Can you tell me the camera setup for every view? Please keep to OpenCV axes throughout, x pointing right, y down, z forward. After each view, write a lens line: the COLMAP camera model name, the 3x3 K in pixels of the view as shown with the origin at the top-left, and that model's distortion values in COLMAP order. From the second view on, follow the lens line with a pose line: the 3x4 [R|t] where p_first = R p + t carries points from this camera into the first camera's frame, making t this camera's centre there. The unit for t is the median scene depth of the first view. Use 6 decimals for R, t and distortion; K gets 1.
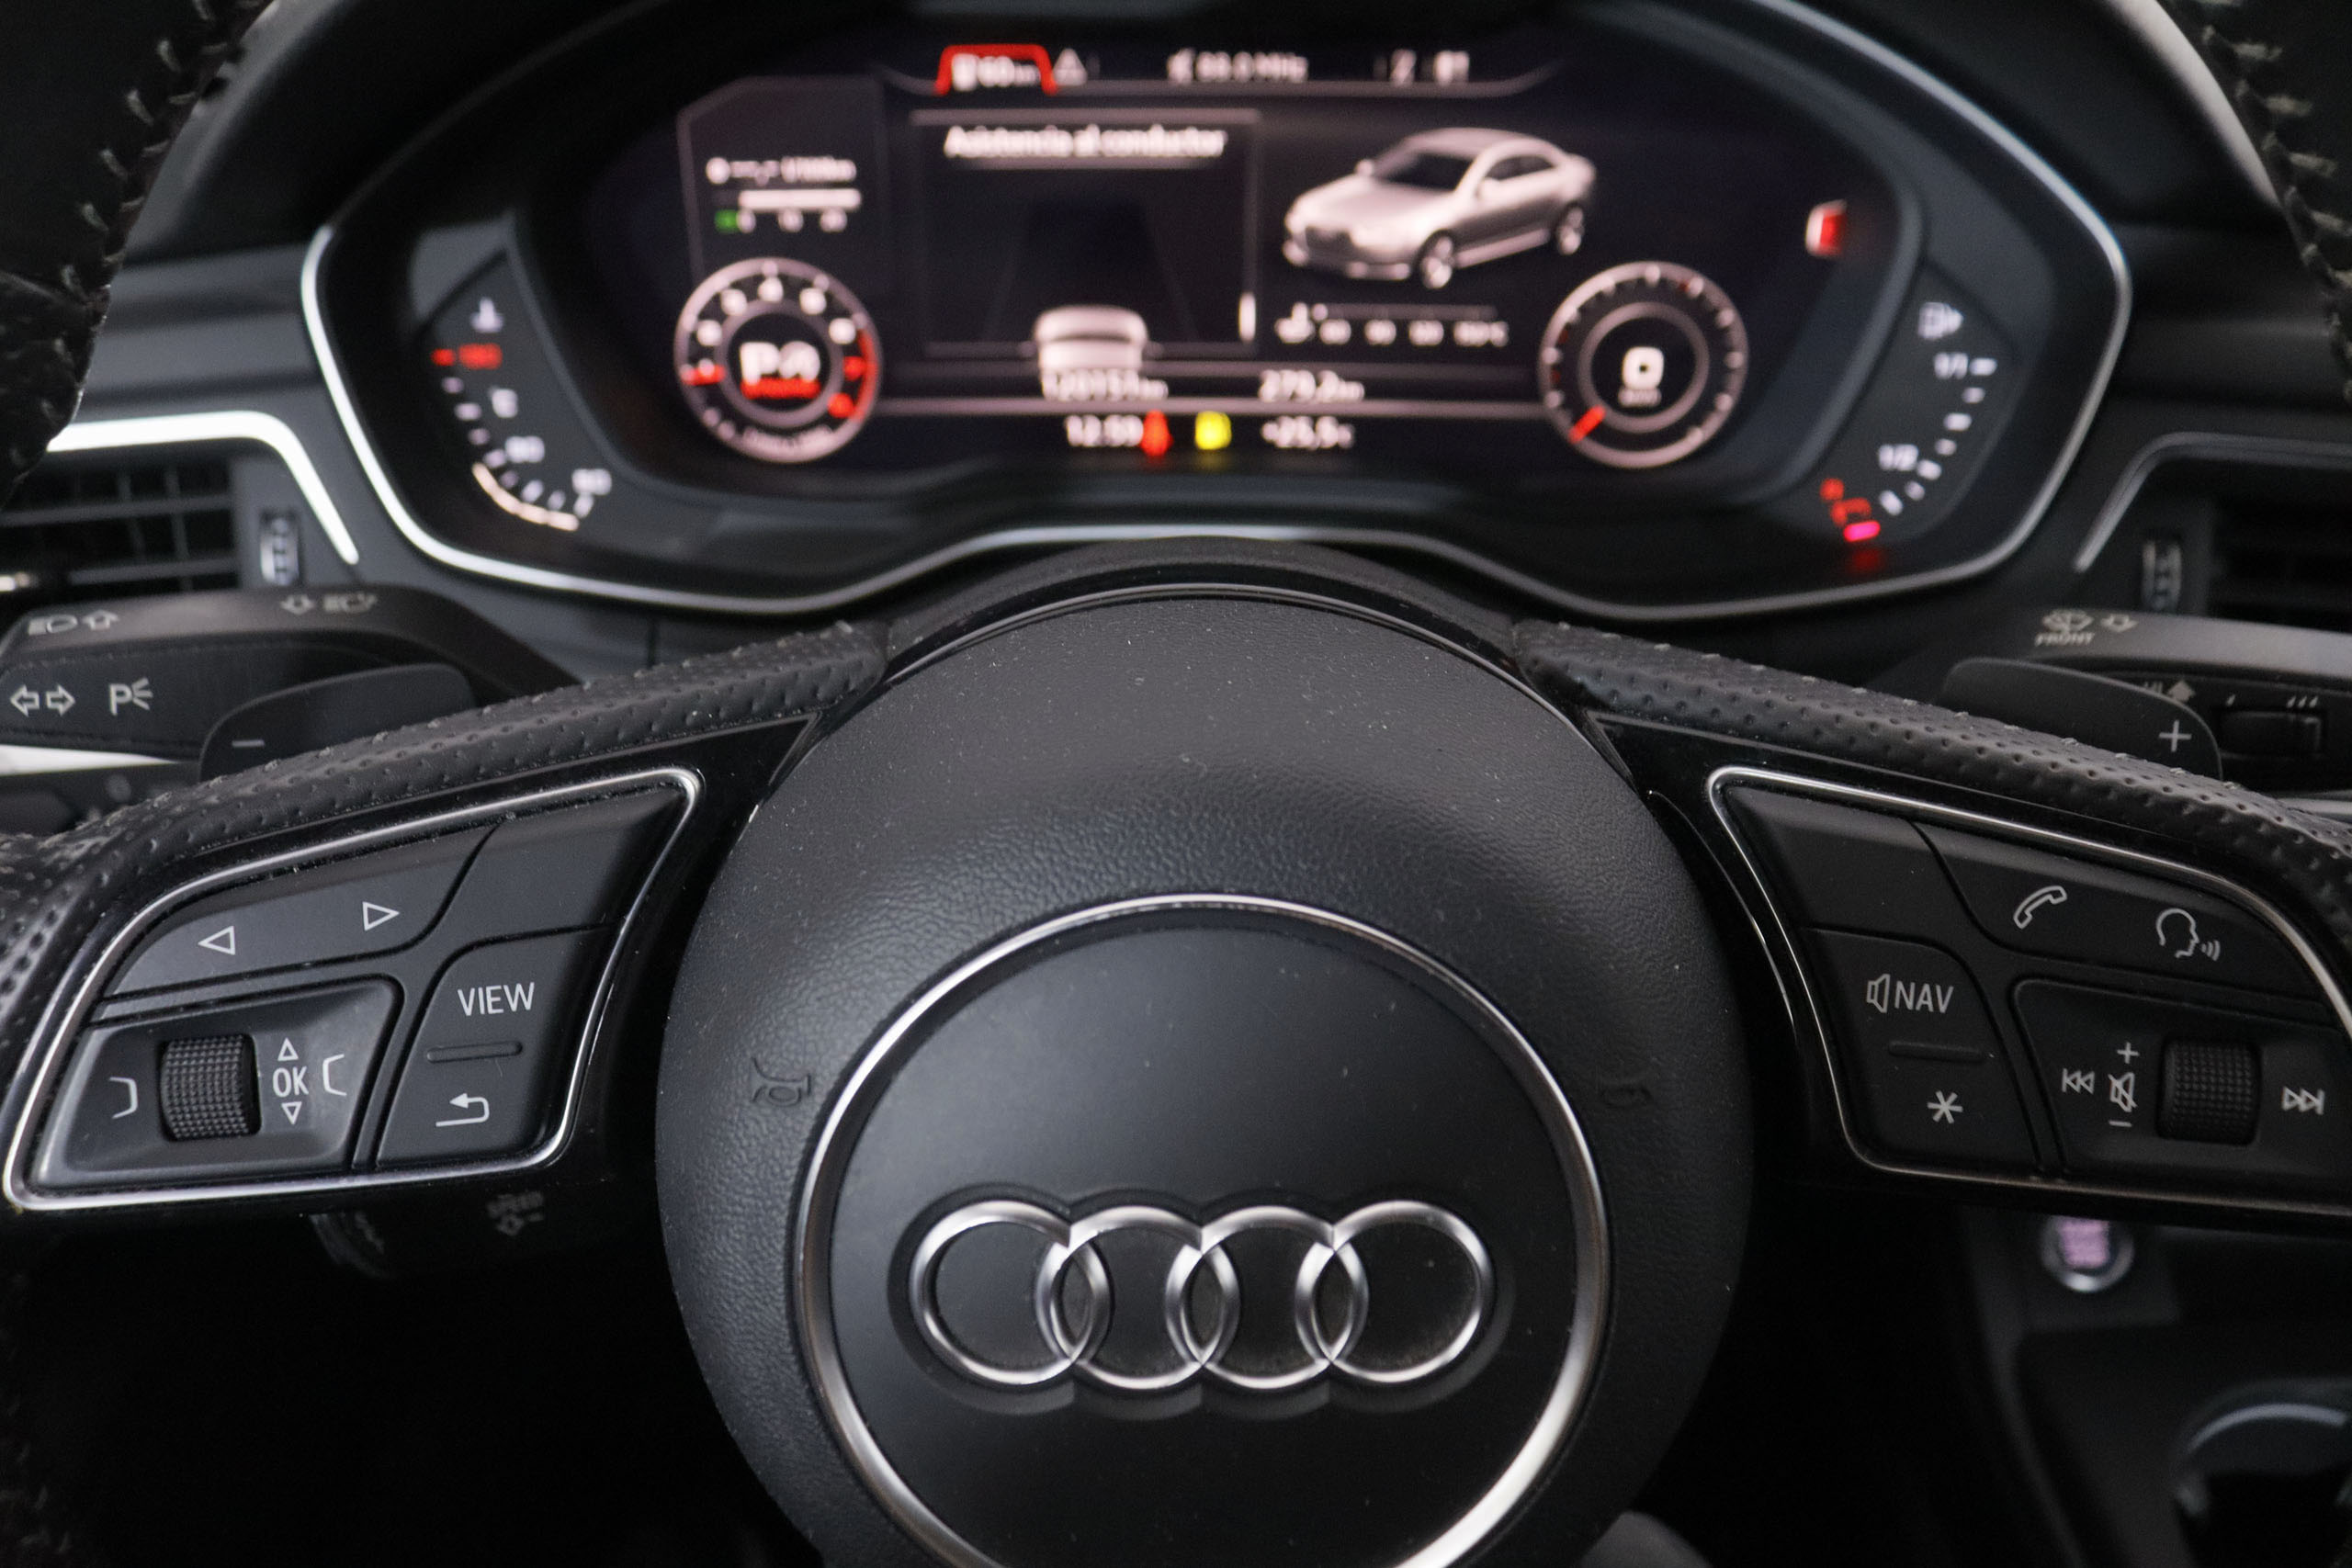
lens RADIAL K [[1876.5, 0, 1176.0], [0, 1876.5, 784.0], [0, 0, 1]] dist [-0.140967, 0.003212]
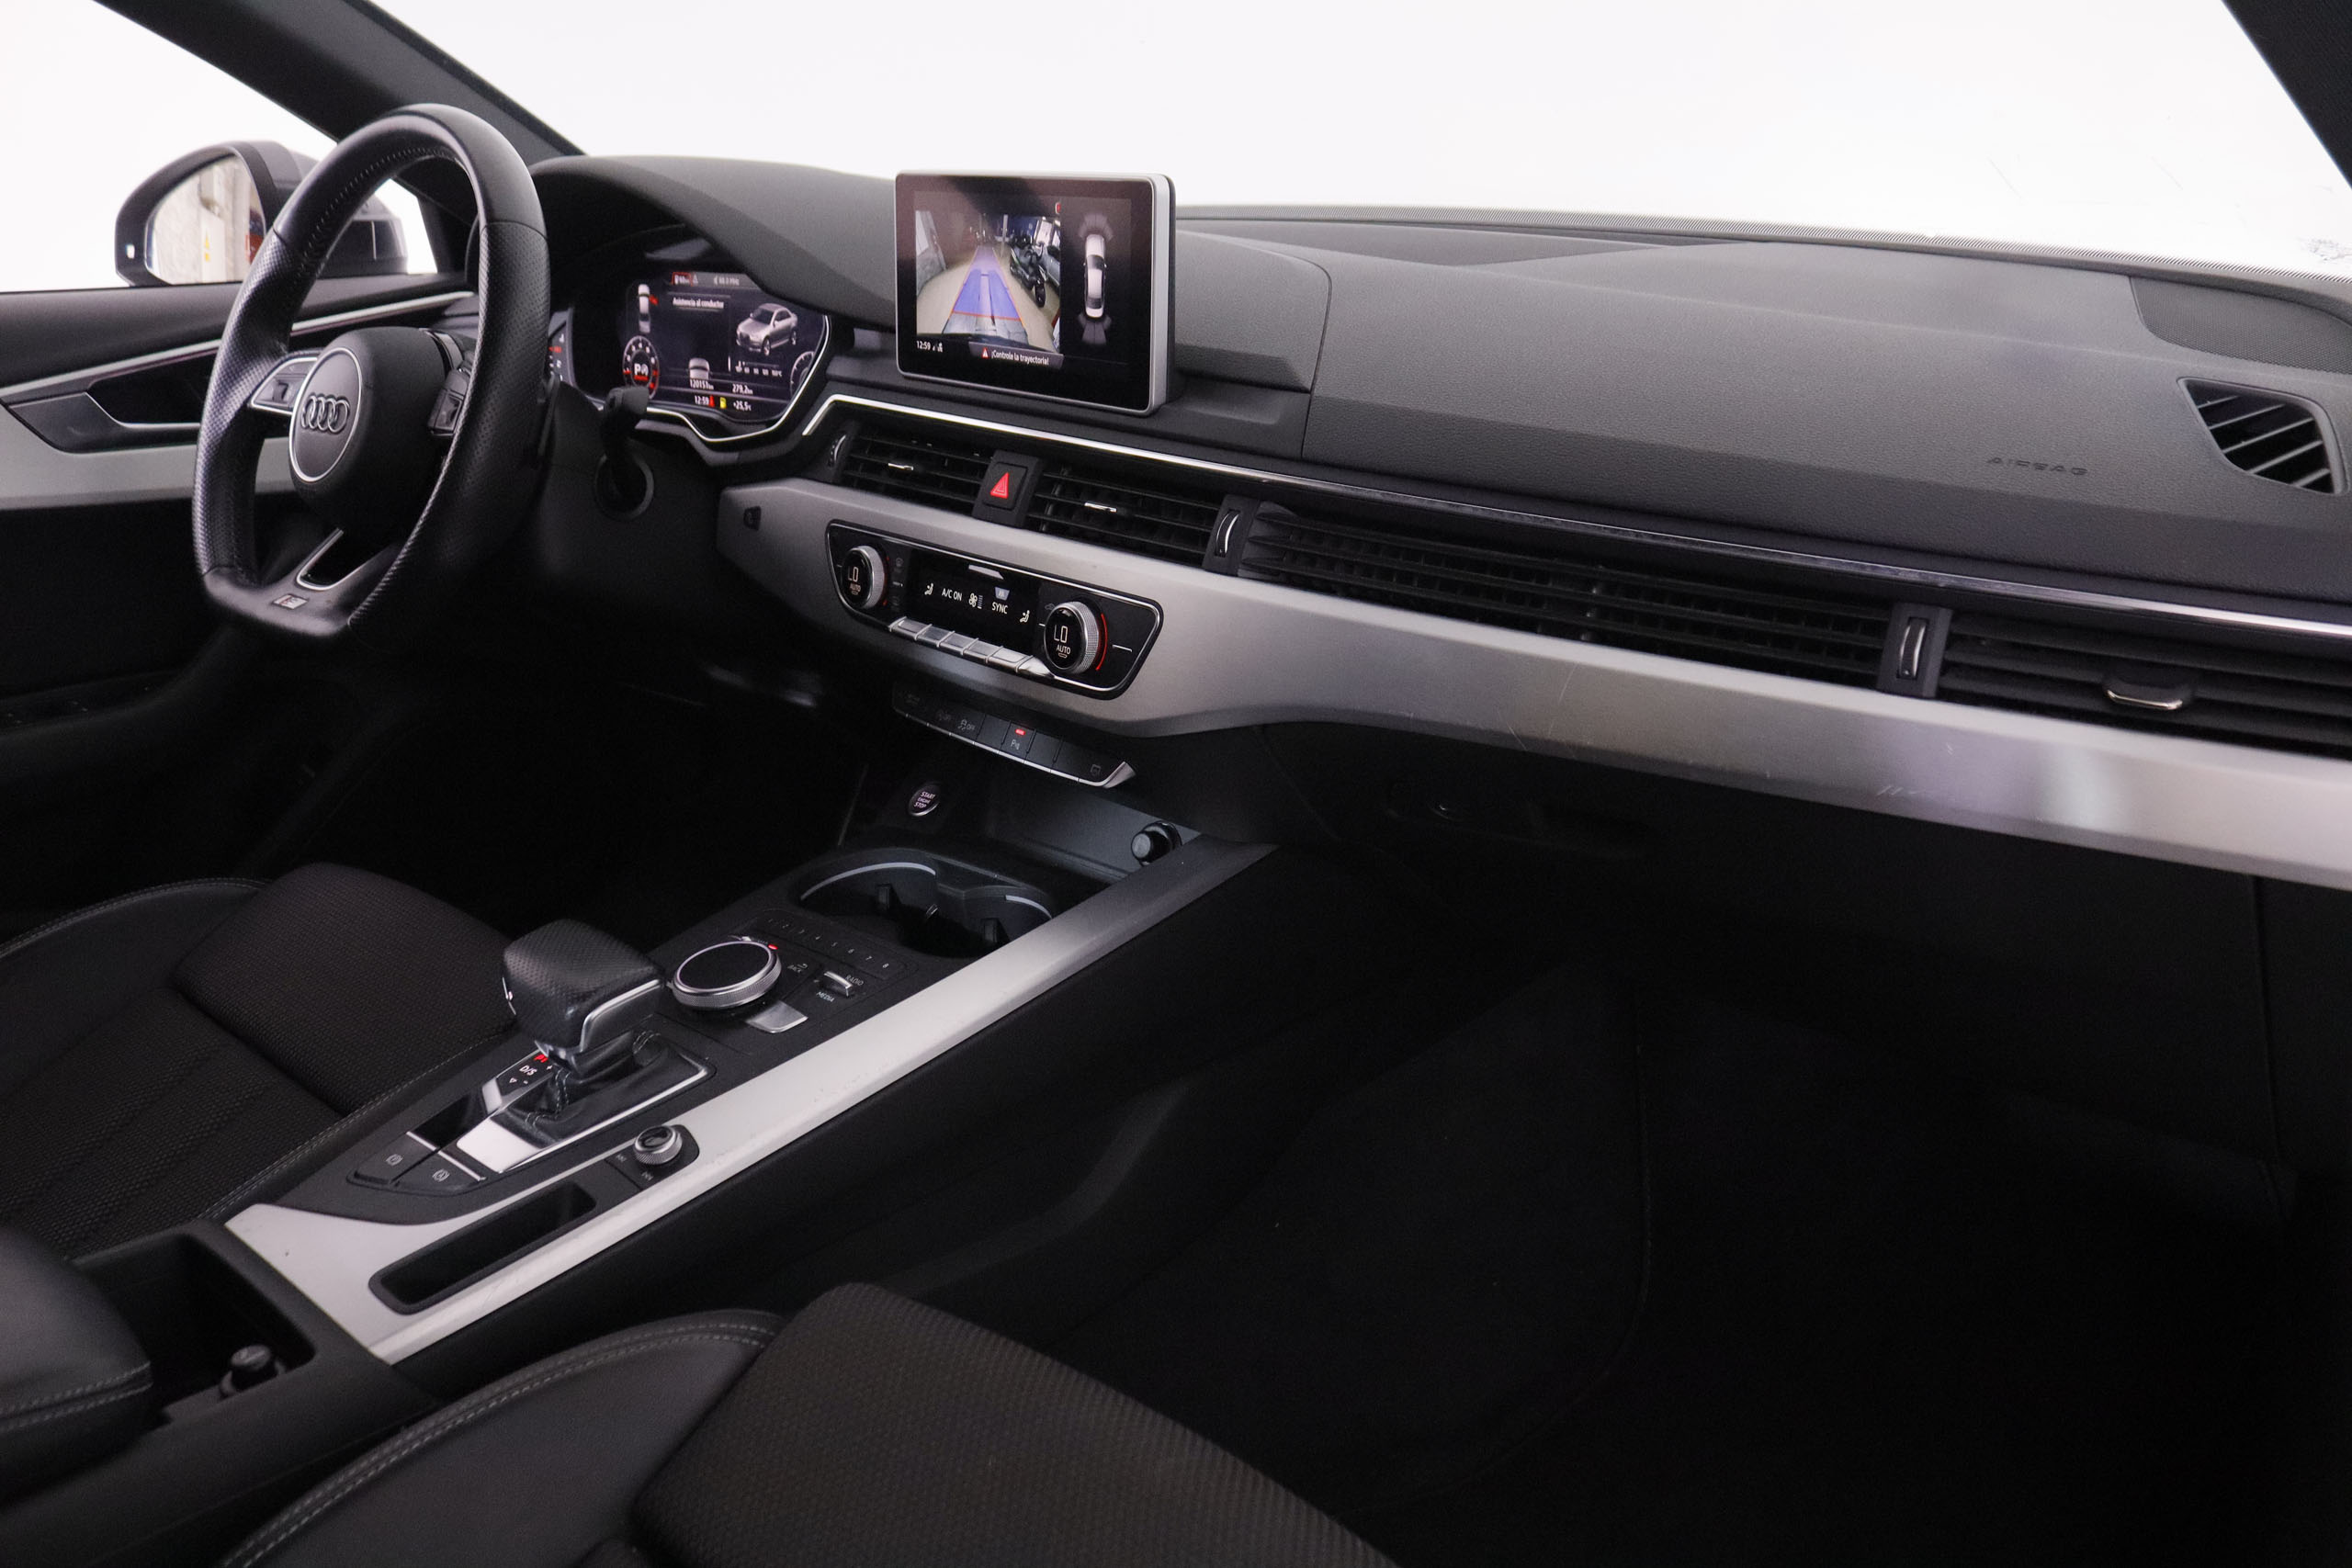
lens RADIAL K [[1876.5, 0, 1176.0], [0, 1876.5, 784.0], [0, 0, 1]] dist [-0.140967, 0.003212]
pose [[0.763593, 0.209153, -0.610885, 2.600601], [-0.348902, 0.929725, -0.117804, 0.488583], [0.543317, 0.303094, 0.782906, -0.752217]]
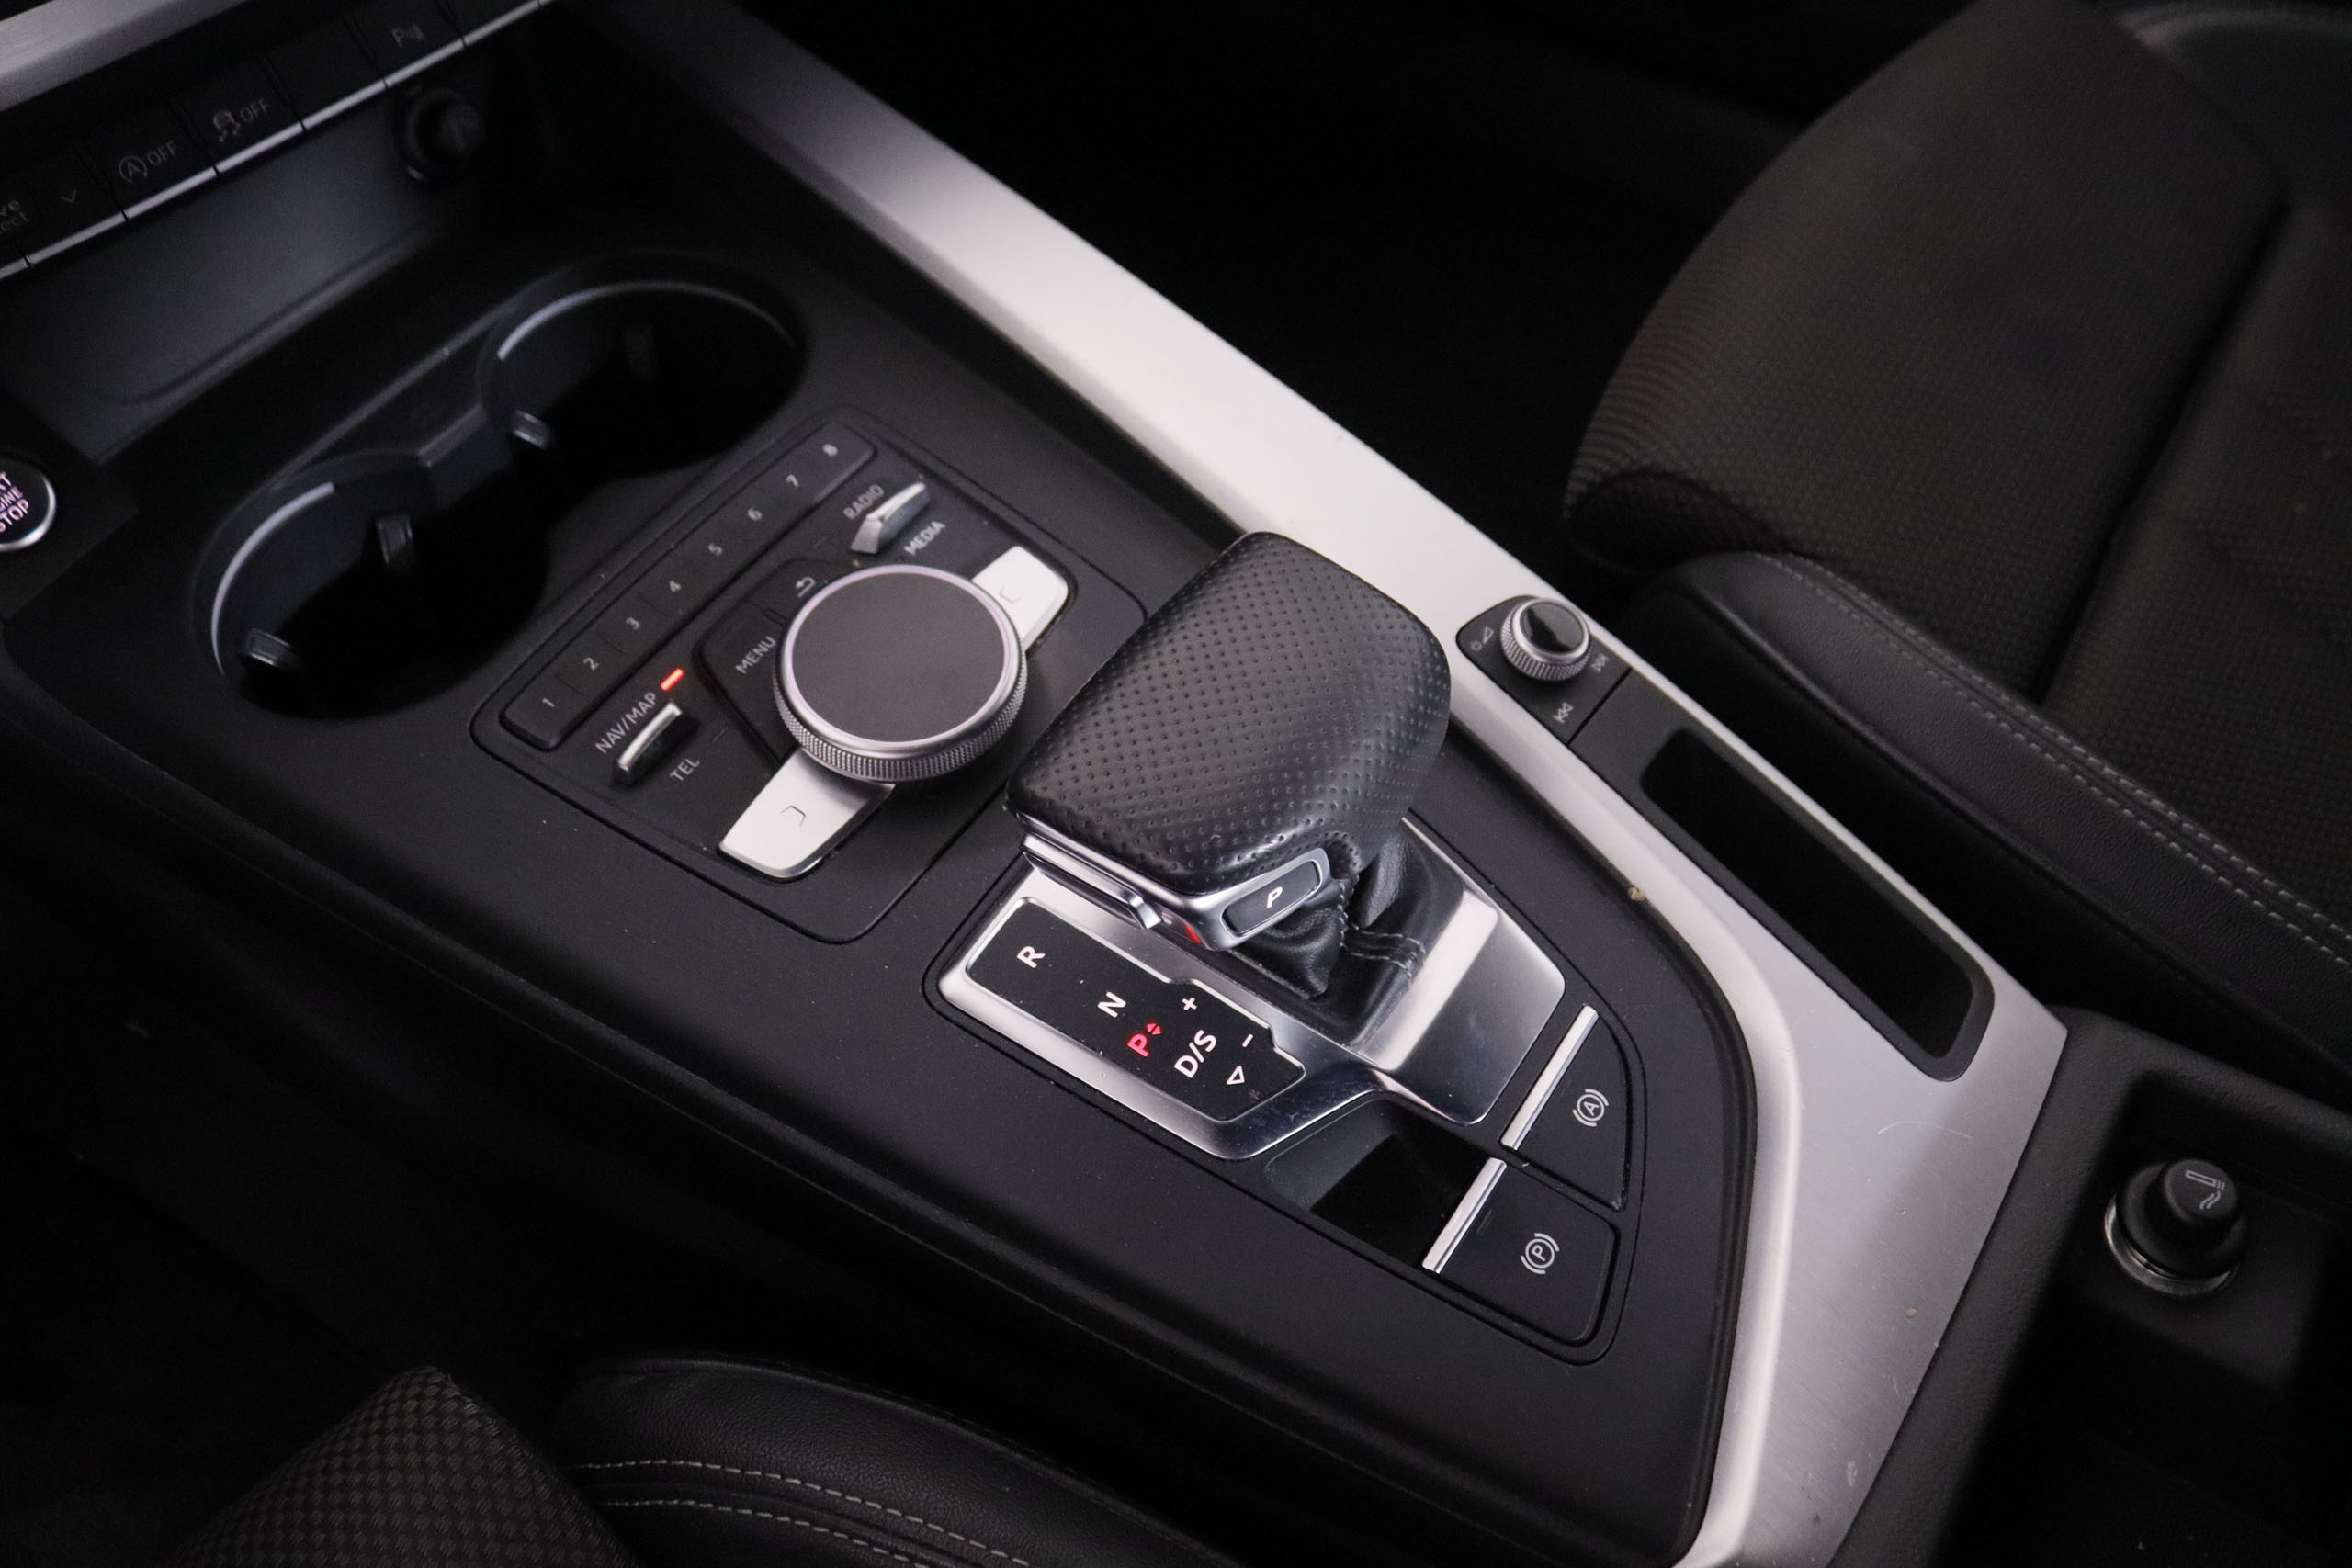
lens RADIAL K [[1876.5, 0, 1176.0], [0, 1876.5, 784.0], [0, 0, 1]] dist [-0.140967, 0.003212]
pose [[0.554358, -0.658773, 0.508631, 0.352738], [0.483491, 0.752339, 0.447463, 0.301987], [-0.677439, -0.002136, 0.735576, -0.022567]]
